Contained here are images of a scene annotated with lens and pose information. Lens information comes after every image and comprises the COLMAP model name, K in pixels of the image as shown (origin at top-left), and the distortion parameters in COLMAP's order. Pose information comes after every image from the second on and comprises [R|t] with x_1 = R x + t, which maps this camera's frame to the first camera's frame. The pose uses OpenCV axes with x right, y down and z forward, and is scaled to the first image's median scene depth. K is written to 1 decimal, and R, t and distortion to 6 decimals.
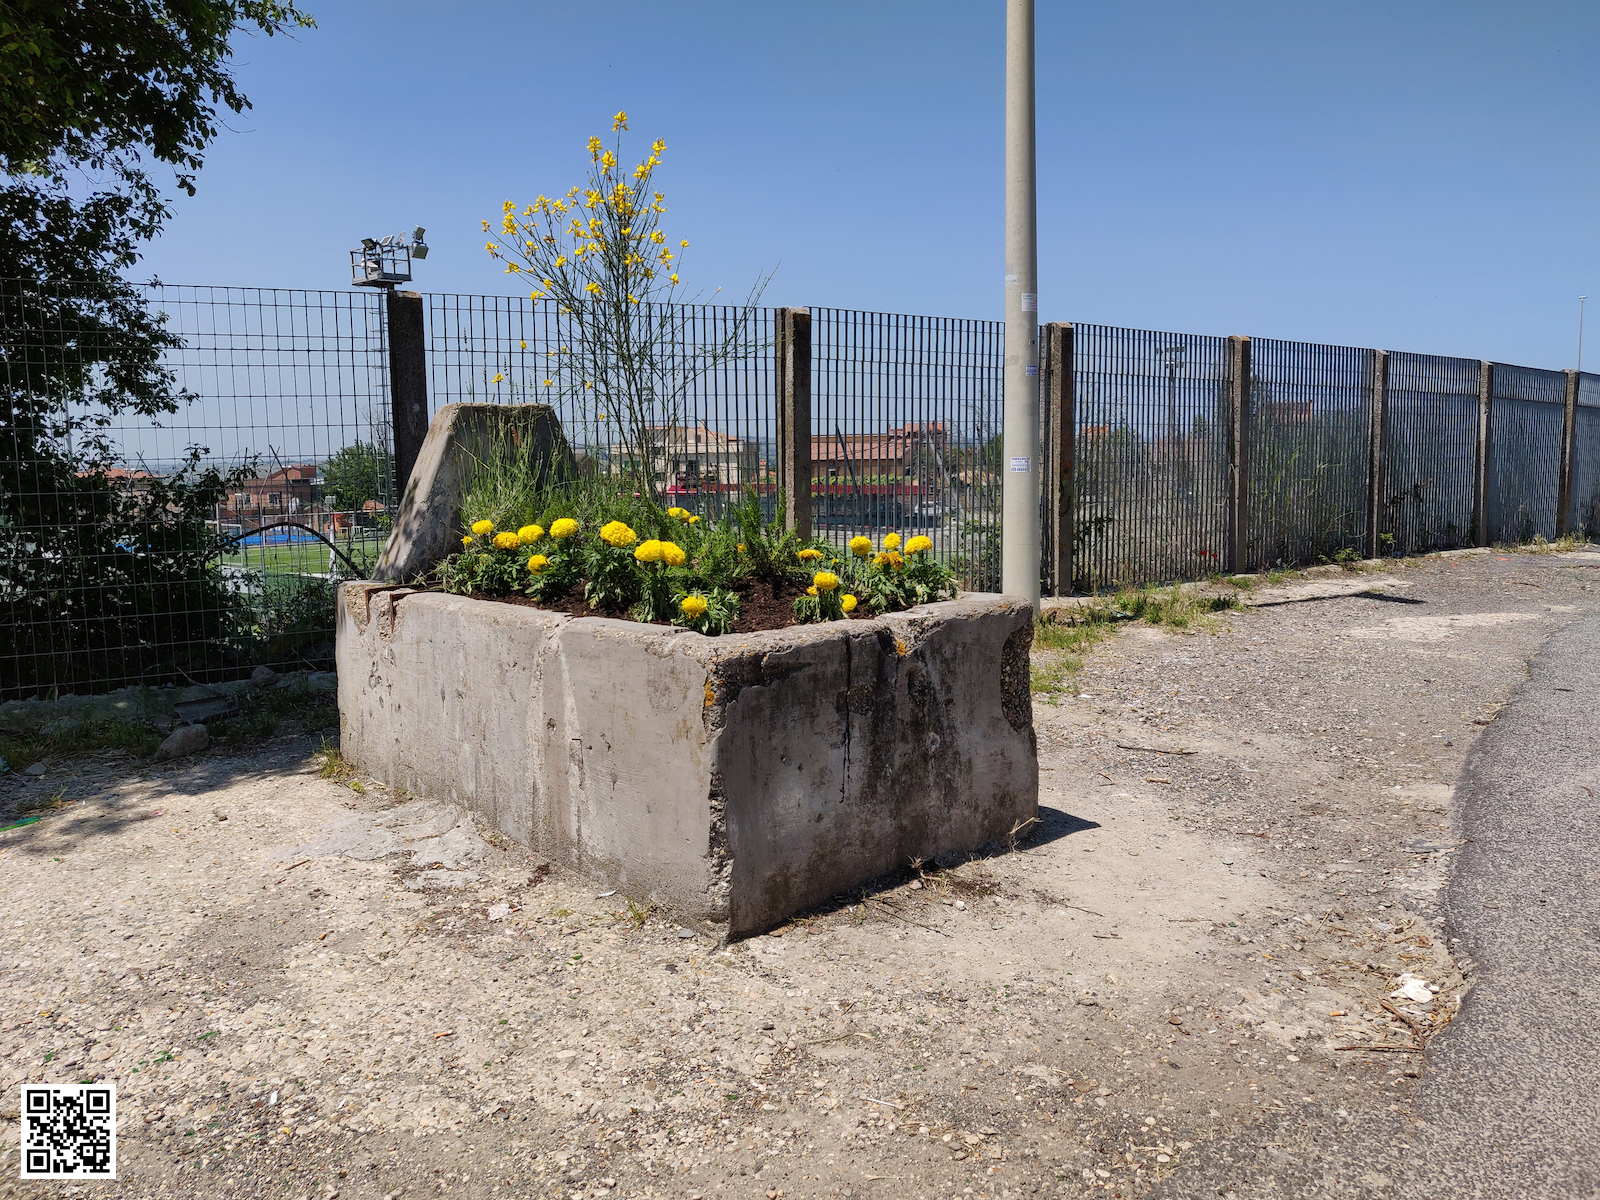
lens RADIAL K [[1213.9, 0, 800.0], [0, 1213.9, 600.0], [0, 0, 1]] dist [-0.031239, -0.001519]
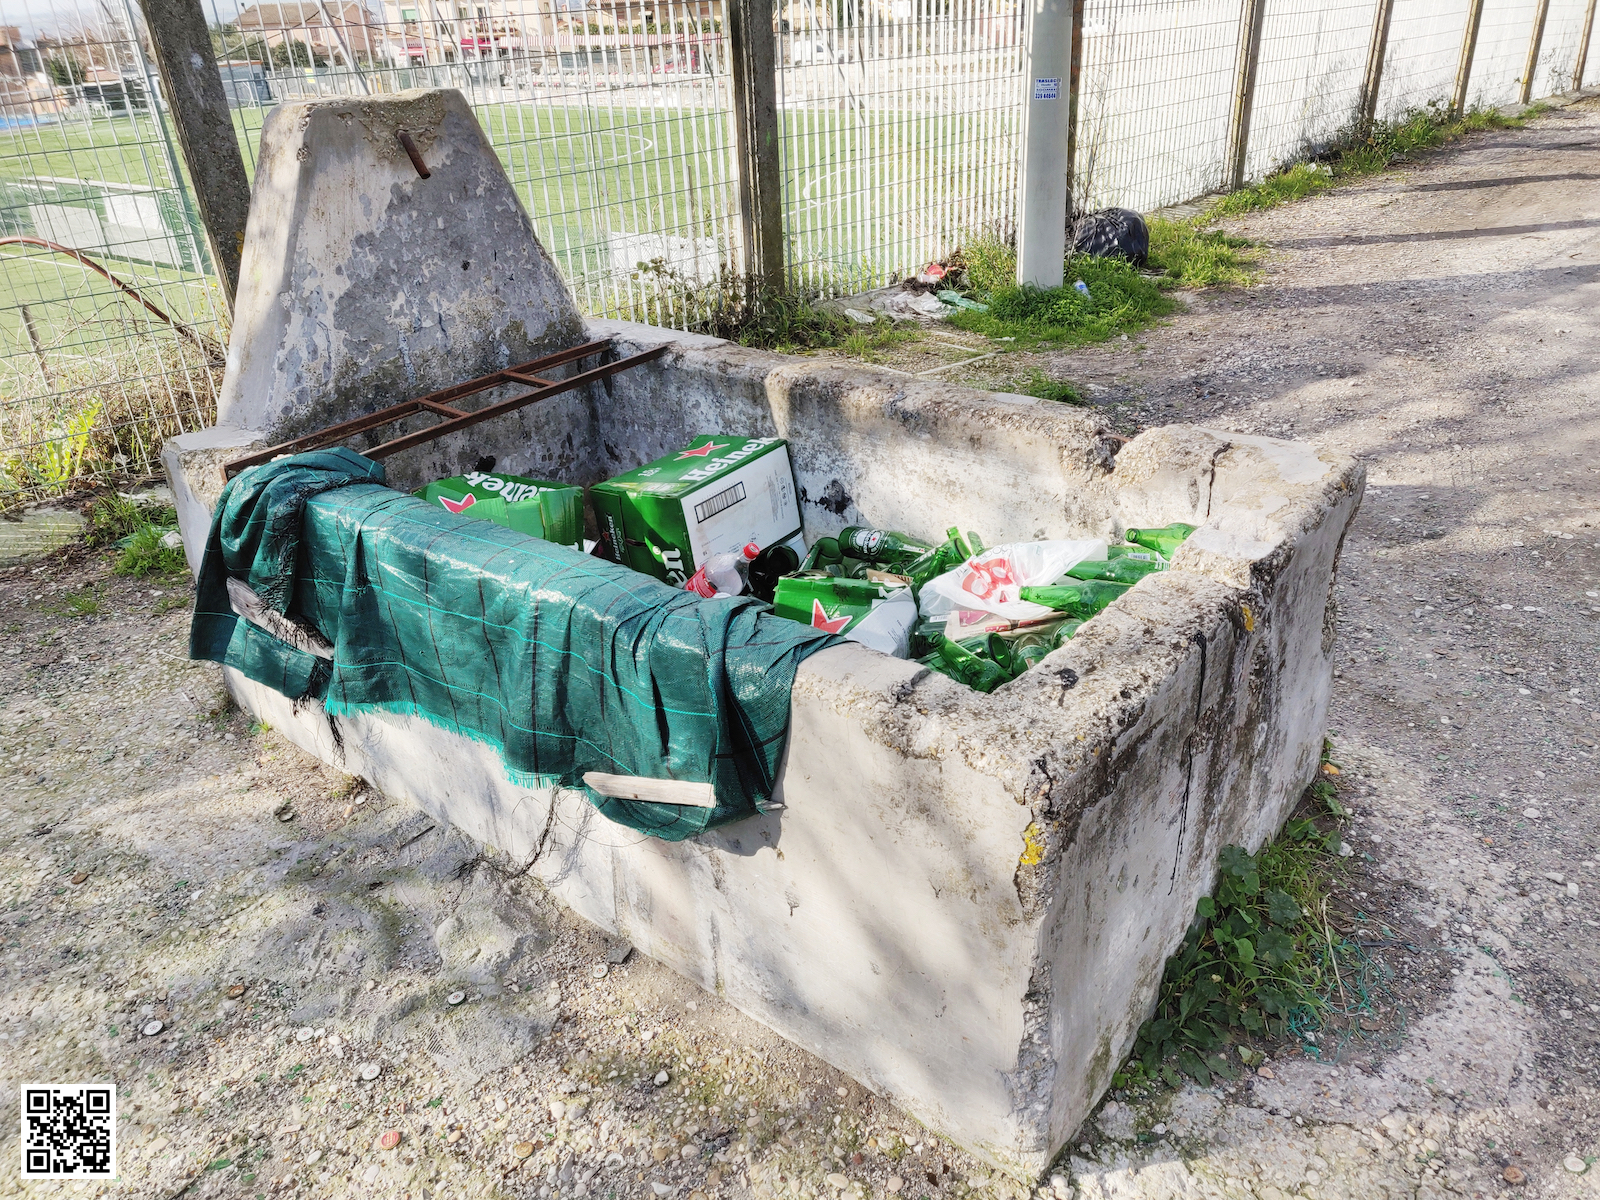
lens RADIAL K [[1213.9, 0, 800.0], [0, 1213.9, 600.0], [0, 0, 1]] dist [-0.031239, -0.001519]
pose [[0.988484, -0.094078, 0.118527, -0.186259], [0.047150, 0.935745, 0.349512, -0.172270], [-0.143792, -0.339899, 0.929405, 0.465474]]
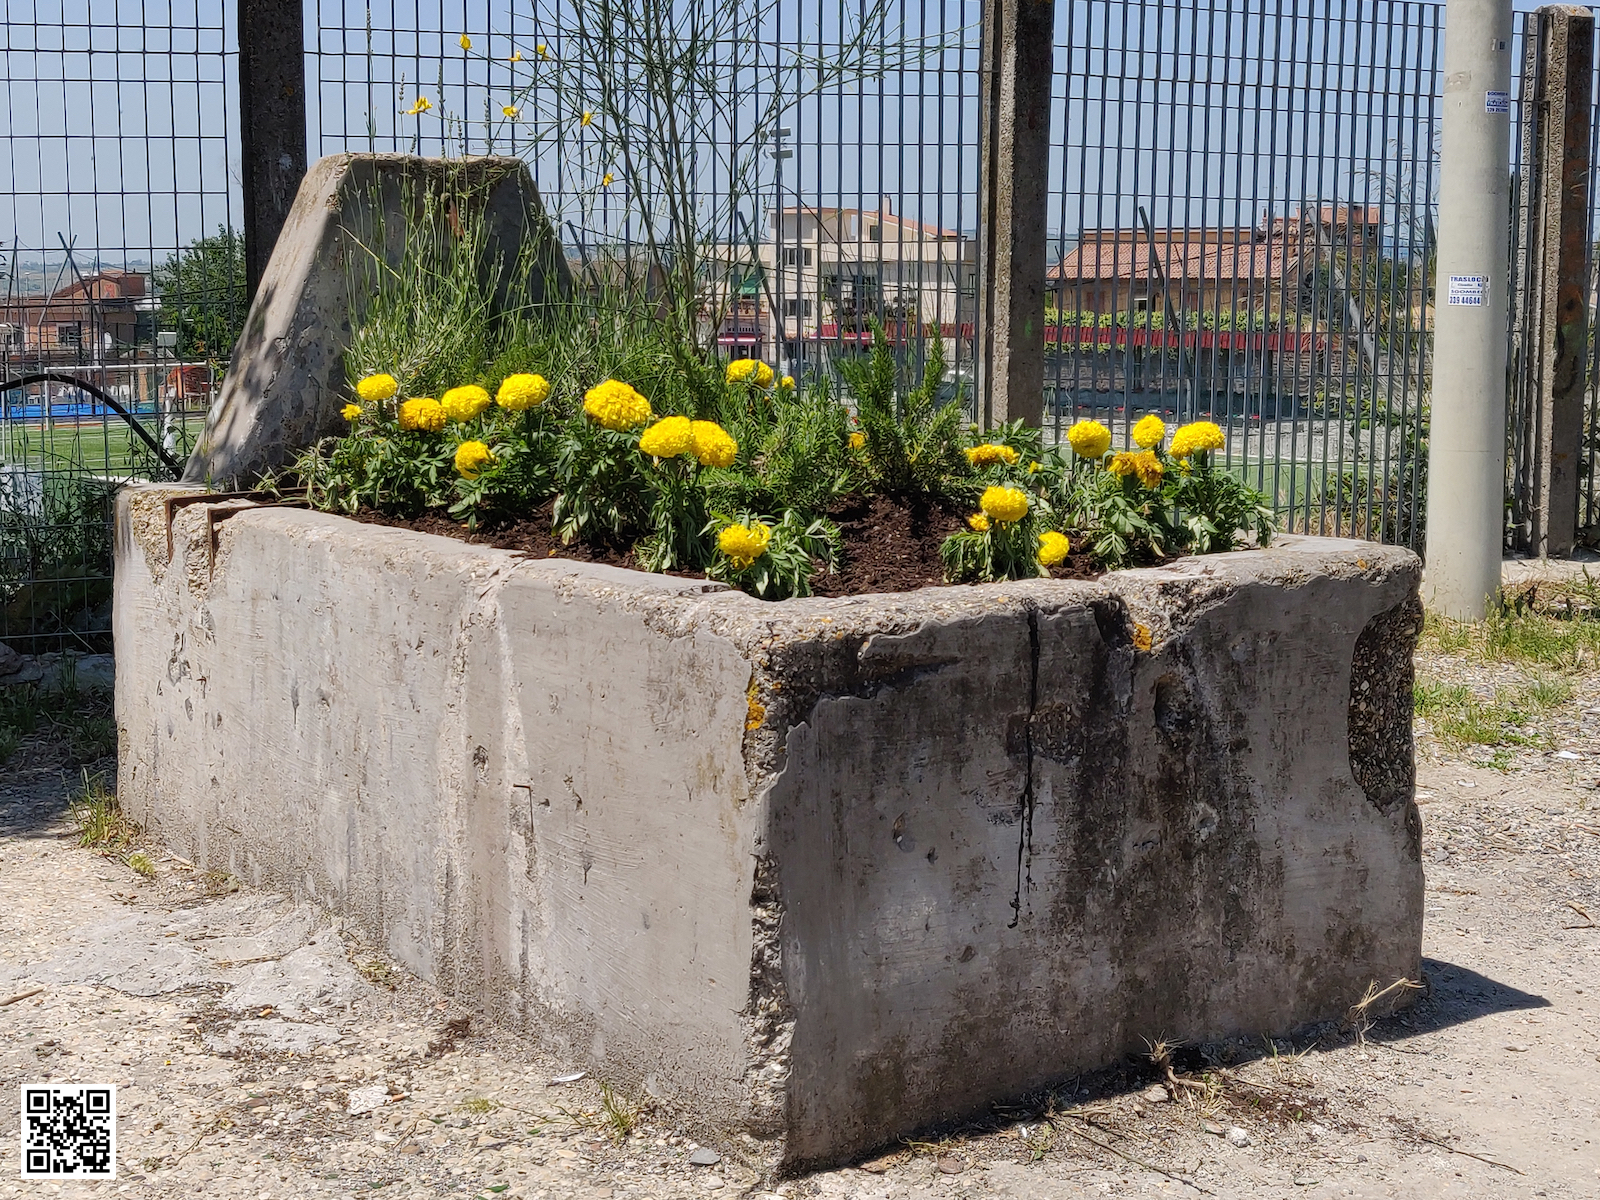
lens RADIAL K [[2402.2, 0, 800.0], [0, 2402.2, 600.0], [0, 0, 1]] dist [-0.005672, -0.103208]
pose [[0.993104, 0.031996, -0.112790, 0.050281], [-0.029779, 0.999330, 0.021283, 0.006006], [0.113395, -0.017777, 0.993391, -0.034105]]
